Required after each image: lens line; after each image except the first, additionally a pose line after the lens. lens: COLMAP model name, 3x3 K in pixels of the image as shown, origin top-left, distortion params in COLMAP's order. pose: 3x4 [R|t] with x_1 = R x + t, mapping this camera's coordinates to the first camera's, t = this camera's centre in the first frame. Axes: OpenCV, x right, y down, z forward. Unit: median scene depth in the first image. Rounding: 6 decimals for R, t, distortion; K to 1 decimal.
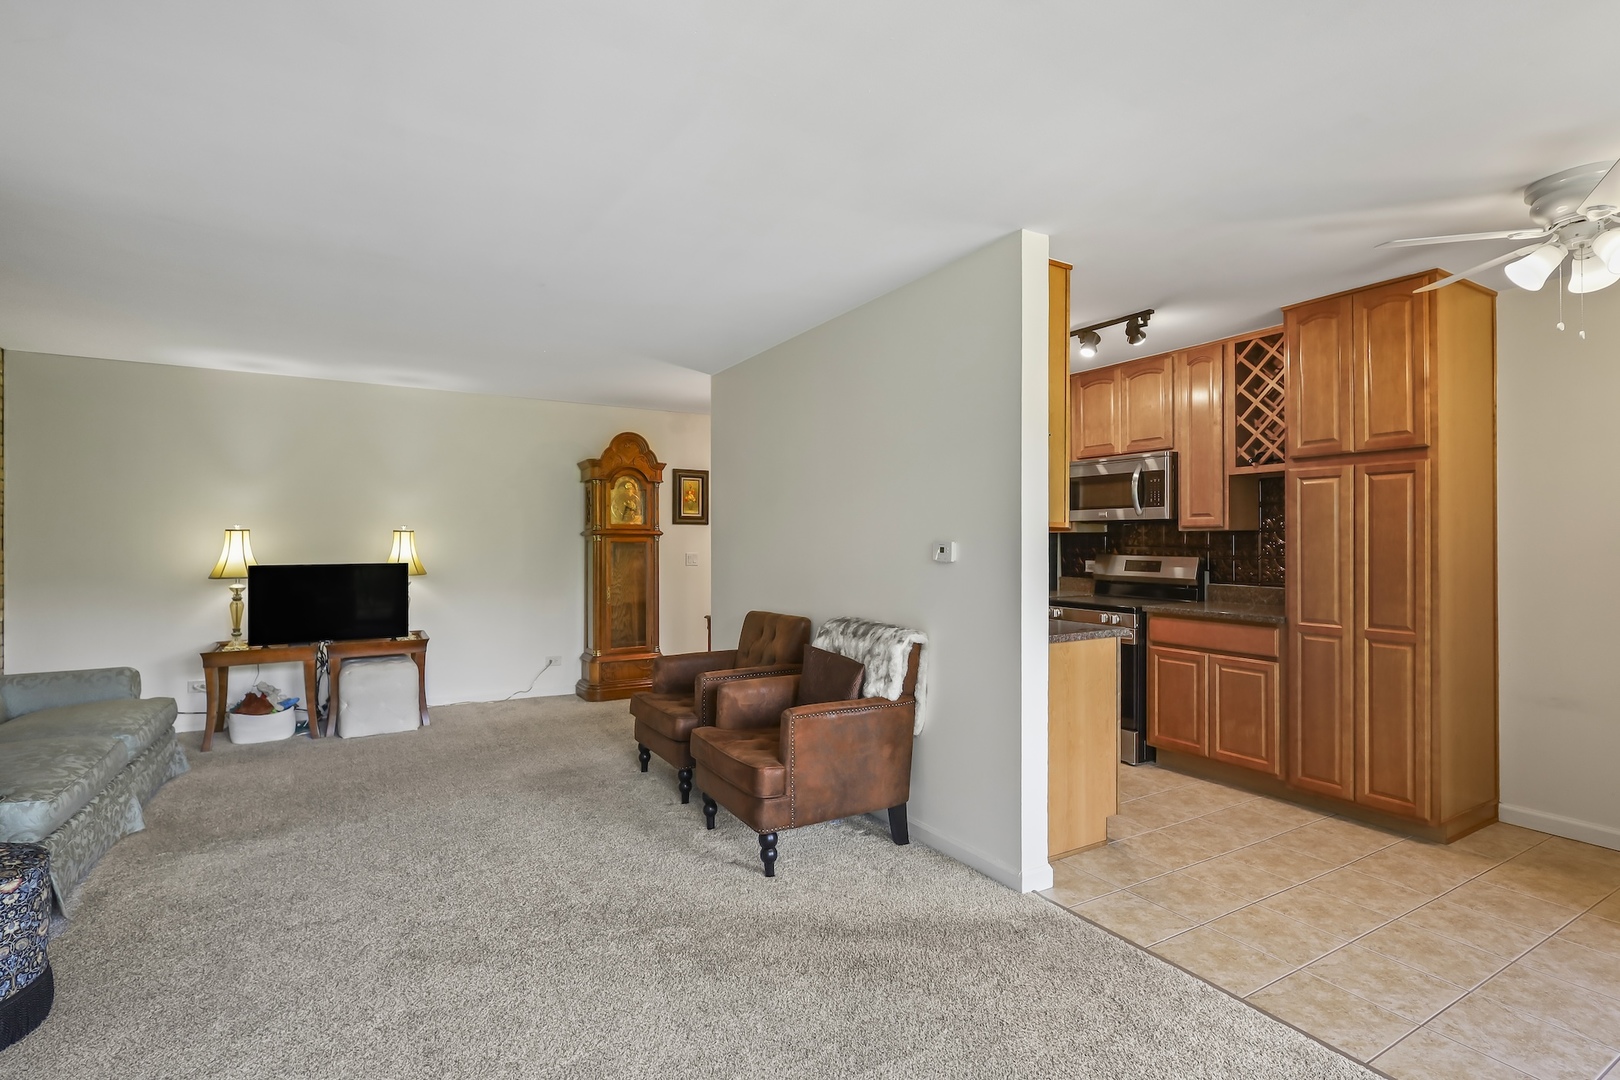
lens RADIAL K [[754.1, 0, 815.6], [0, 754.1, 539.1], [0, 0, 1]] dist [-0.000942, -0.000881]
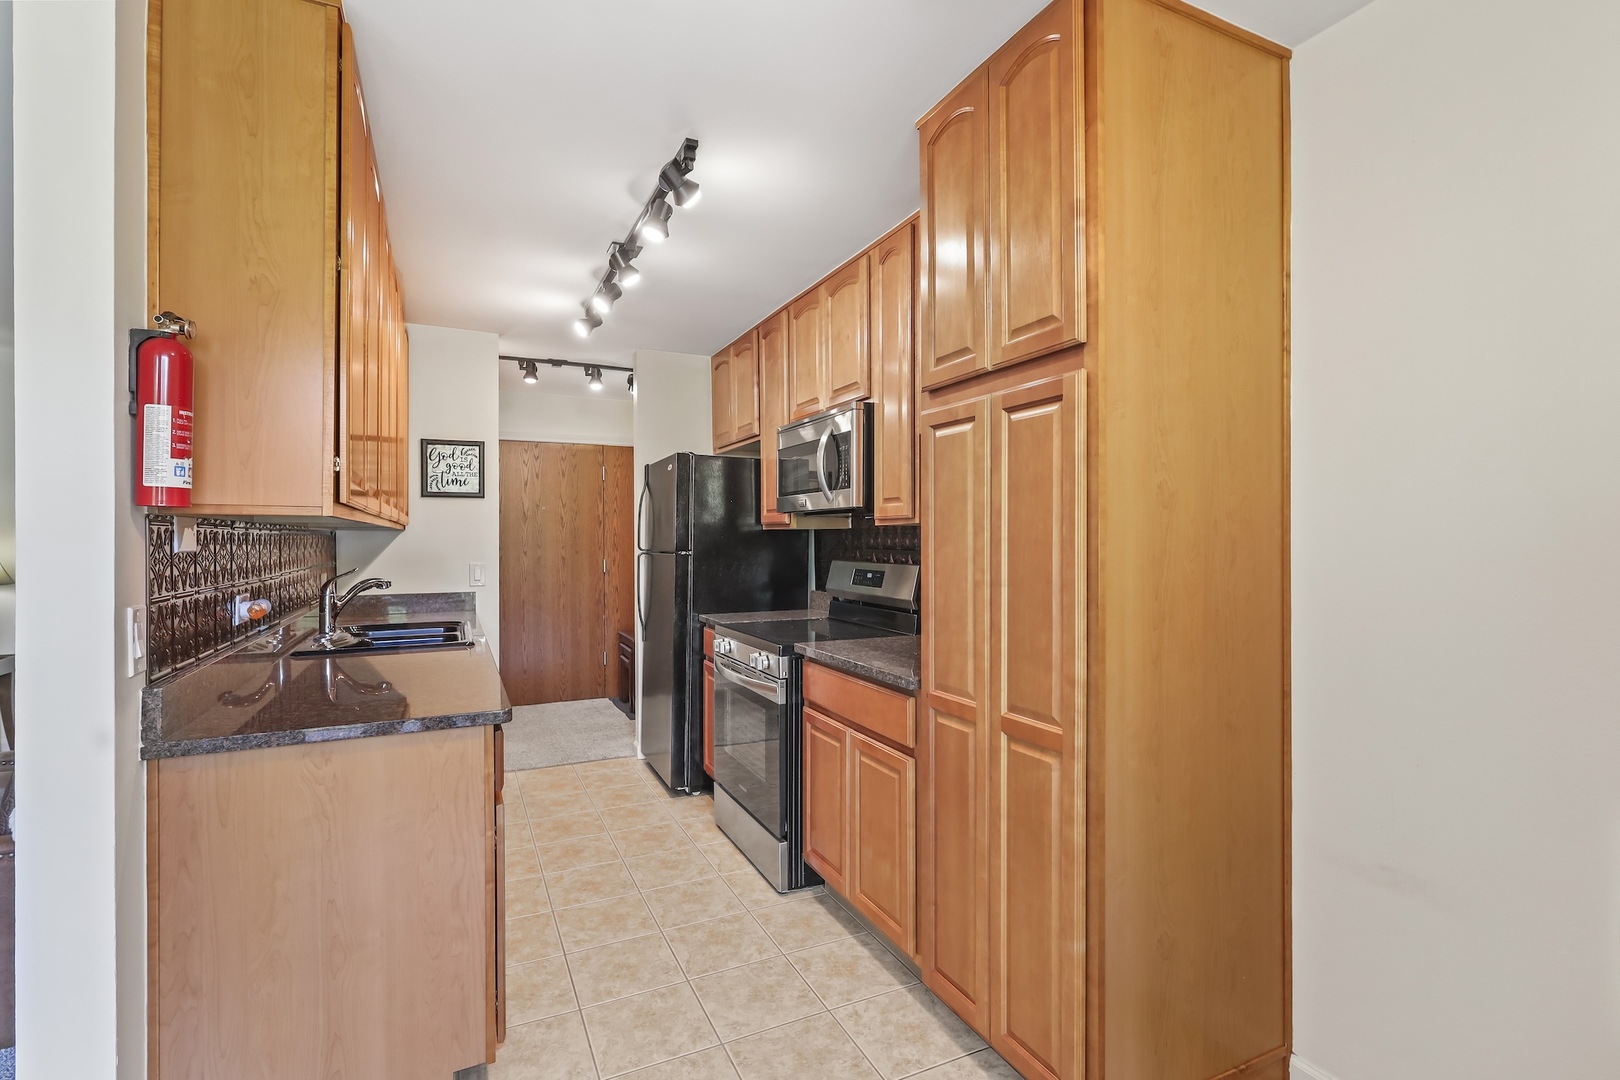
lens RADIAL K [[754.1, 0, 788.6], [0, 754.1, 542.8], [0, 0, 1]] dist [-0.000942, -0.000881]
pose [[0.996822, -0.001382, -0.079645, 0.586617], [0.001746, 0.999988, 0.004501, 0.000780], [0.079638, -0.004626, 0.996813, 0.448206]]
